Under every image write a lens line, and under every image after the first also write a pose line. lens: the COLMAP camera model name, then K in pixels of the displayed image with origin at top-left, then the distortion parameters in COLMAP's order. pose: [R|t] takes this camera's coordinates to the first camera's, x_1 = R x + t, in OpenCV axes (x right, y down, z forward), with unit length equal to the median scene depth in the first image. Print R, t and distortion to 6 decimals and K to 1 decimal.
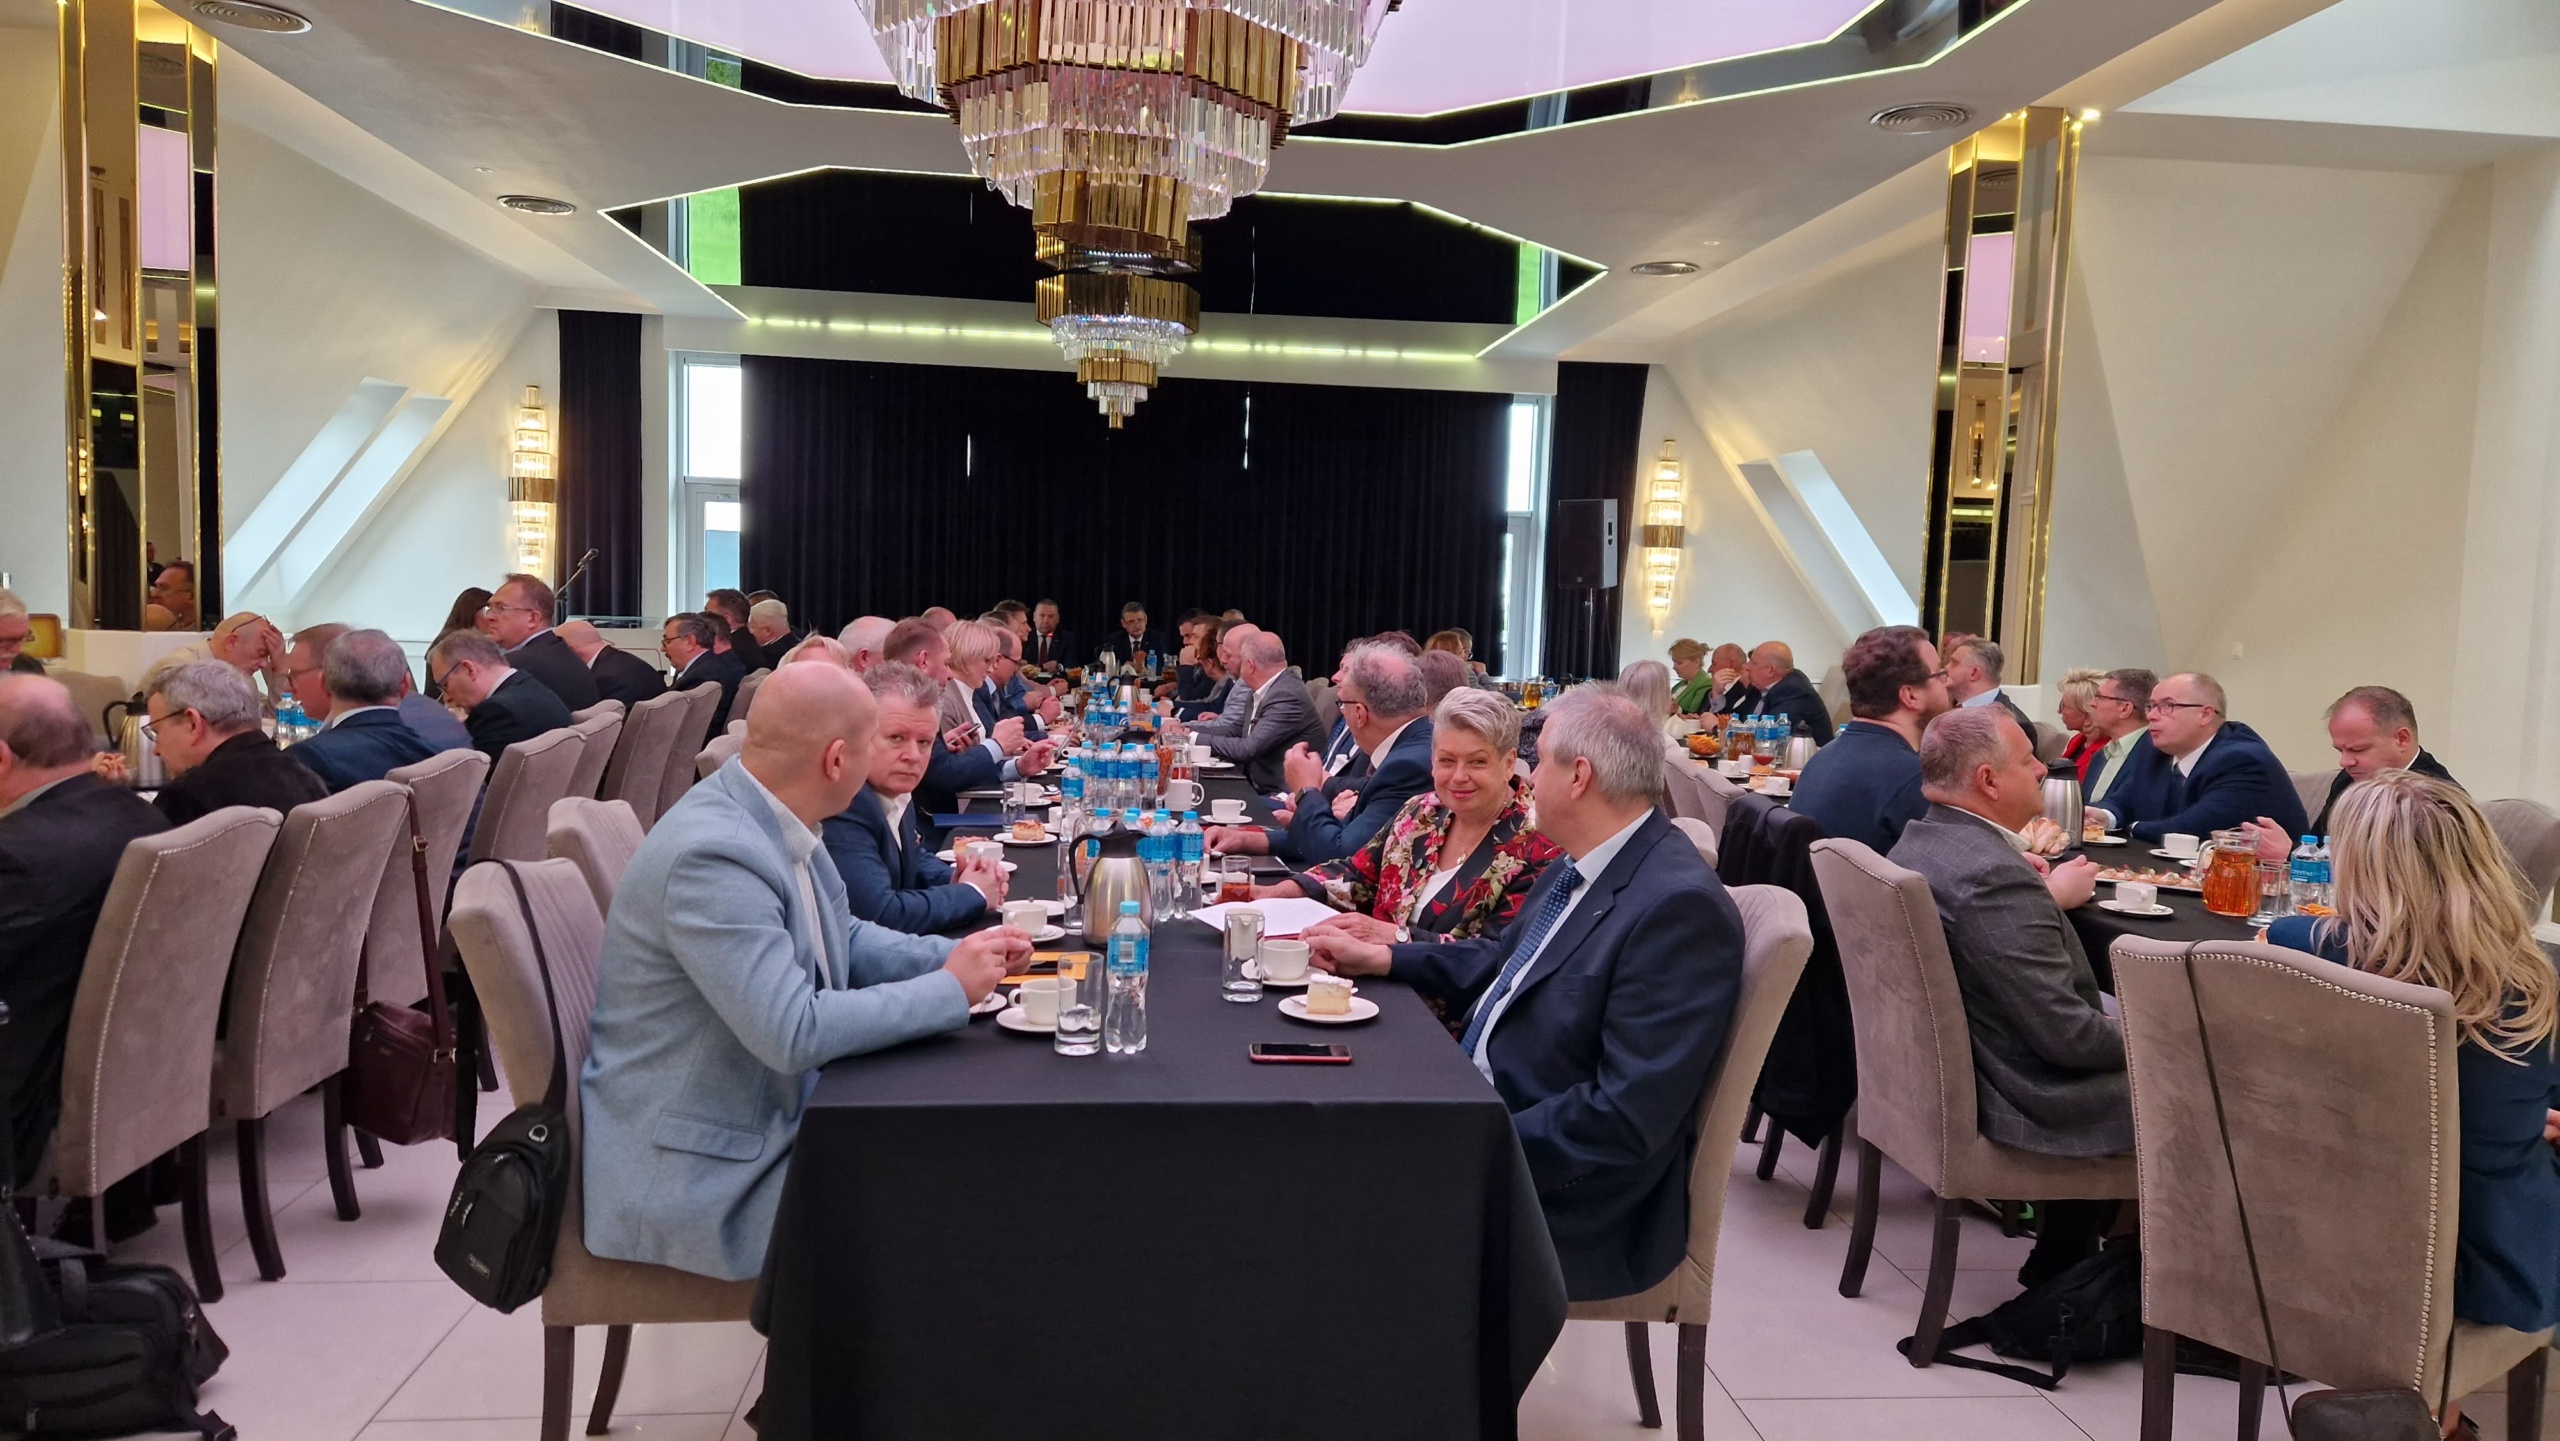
lens RADIAL K [[1709.7, 0, 1274.2], [0, 1709.7, 660.0], [0, 0, 1]] dist [0.082698, 0.001982]
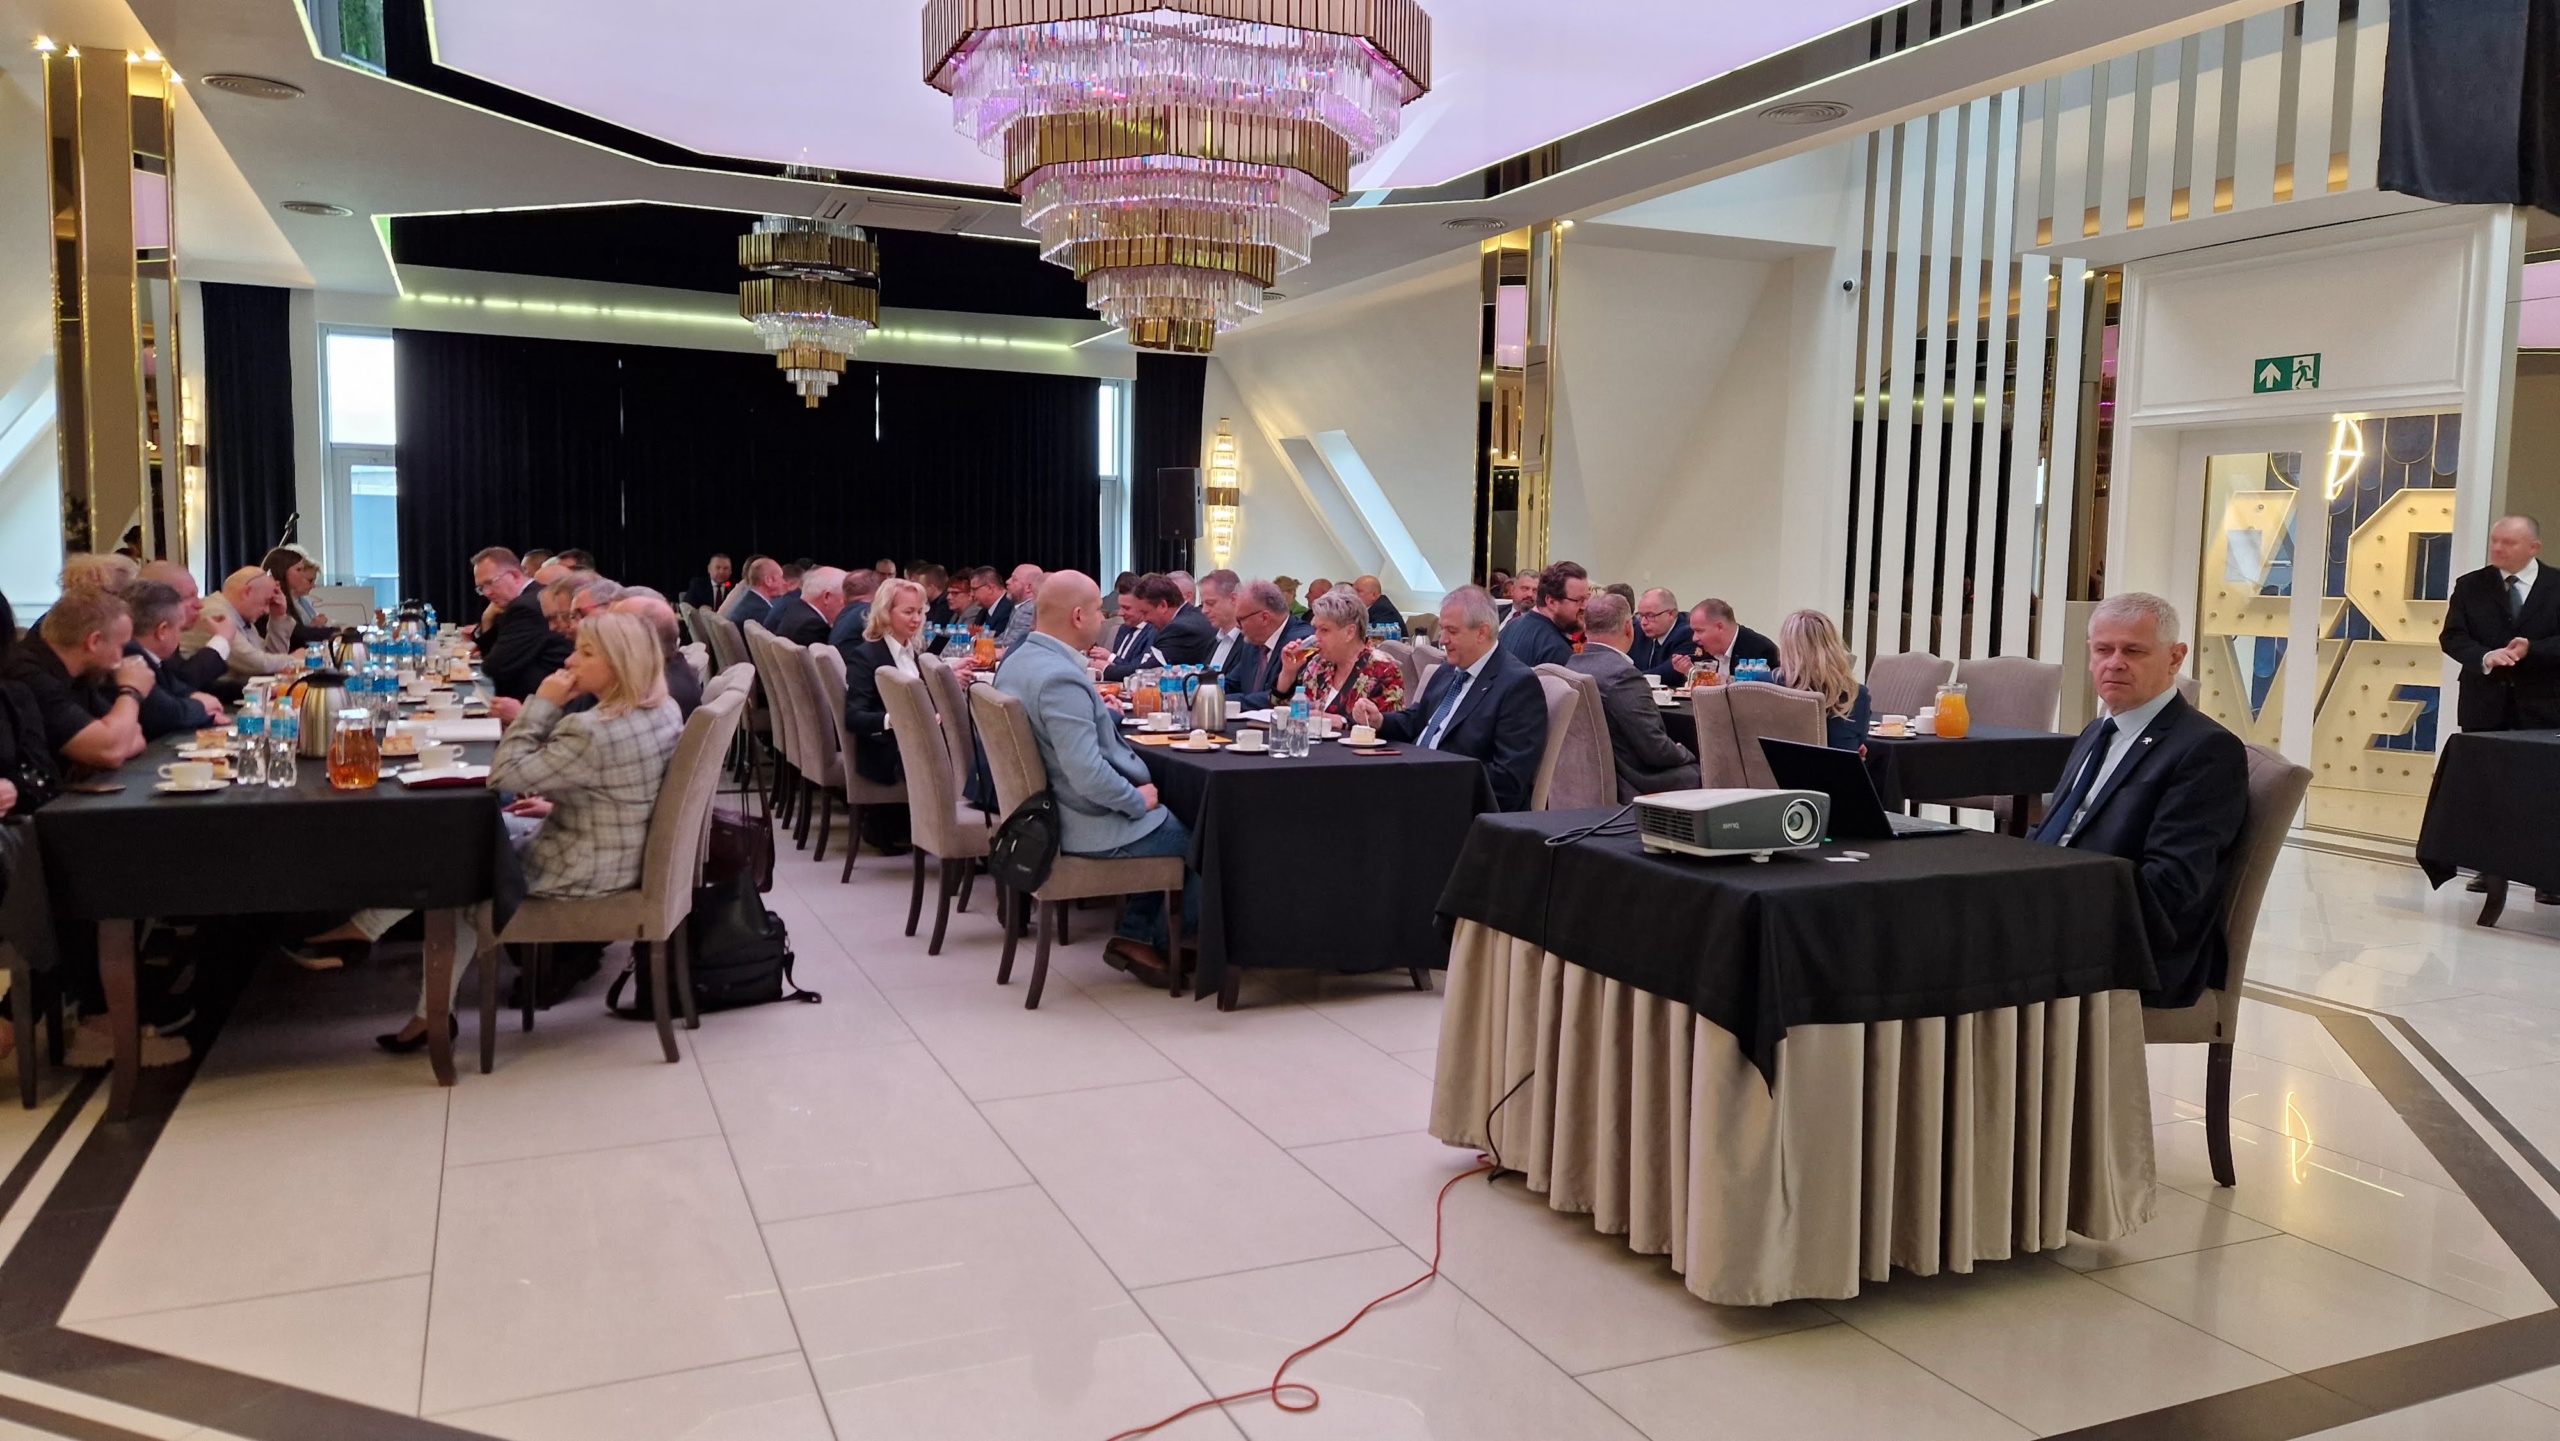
lens RADIAL K [[1685.3, 0, 1282.2], [0, 1685.3, 675.2], [0, 0, 1]] dist [0.084433, -0.099504]
pose [[0.944060, -0.040688, 0.327255, -0.146652], [0.028520, 0.998715, 0.041895, 0.007343], [-0.328539, -0.030218, 0.944007, -0.177344]]
